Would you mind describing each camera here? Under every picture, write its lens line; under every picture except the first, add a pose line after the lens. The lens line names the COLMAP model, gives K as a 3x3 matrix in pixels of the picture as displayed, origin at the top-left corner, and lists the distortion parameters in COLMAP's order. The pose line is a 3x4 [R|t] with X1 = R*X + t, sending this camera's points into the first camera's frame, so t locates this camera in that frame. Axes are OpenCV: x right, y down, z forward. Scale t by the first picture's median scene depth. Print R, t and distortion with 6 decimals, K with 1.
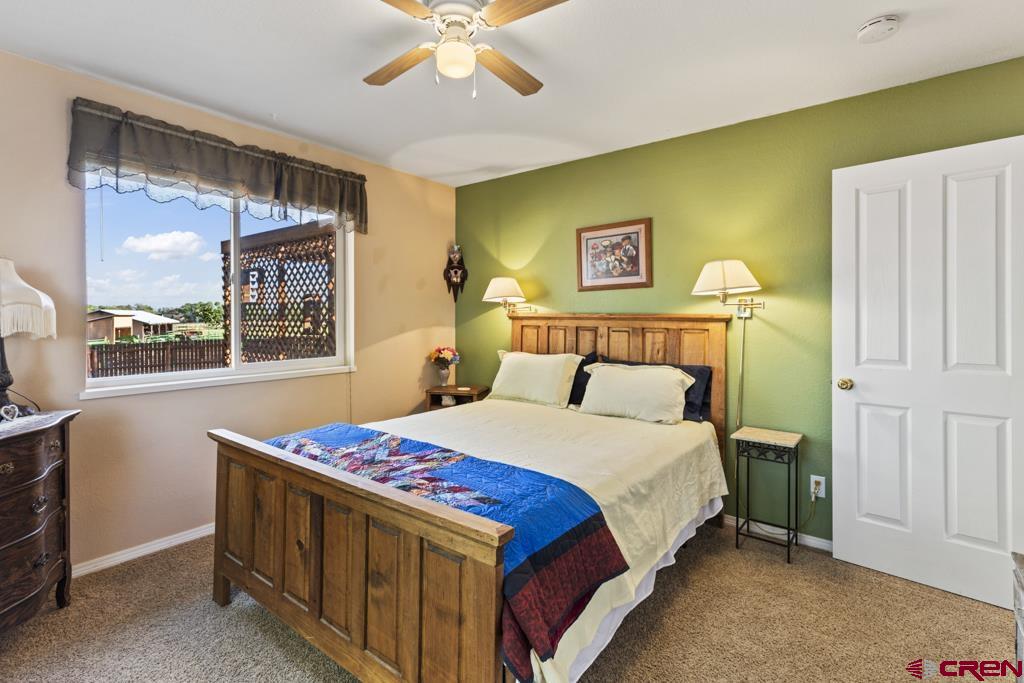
lens RADIAL K [[476.4, 0, 516.6], [0, 476.4, 314.7], [0, 0, 1]] dist [-0.000269, -0.001645]
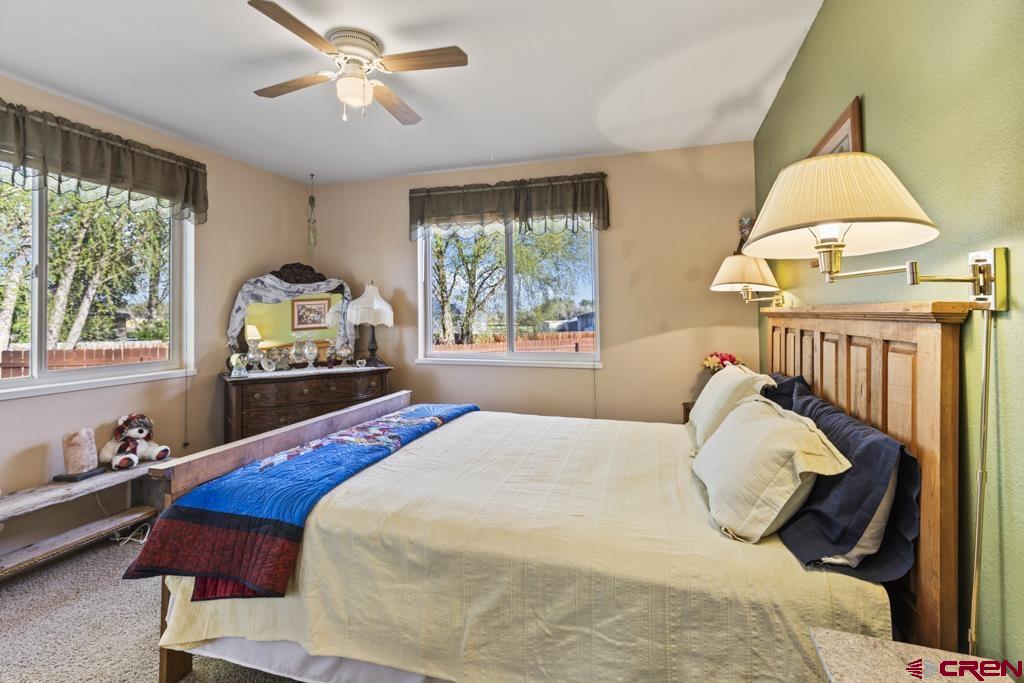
lens RADIAL K [[476.4, 0, 529.4], [0, 476.4, 317.1], [0, 0, 1]] dist [-0.000269, -0.001645]
pose [[0.358842, -0.001079, -0.933398, 0.638418], [0.008639, 0.999960, 0.002165, 0.006595], [0.933358, -0.008840, 0.358838, 0.581354]]
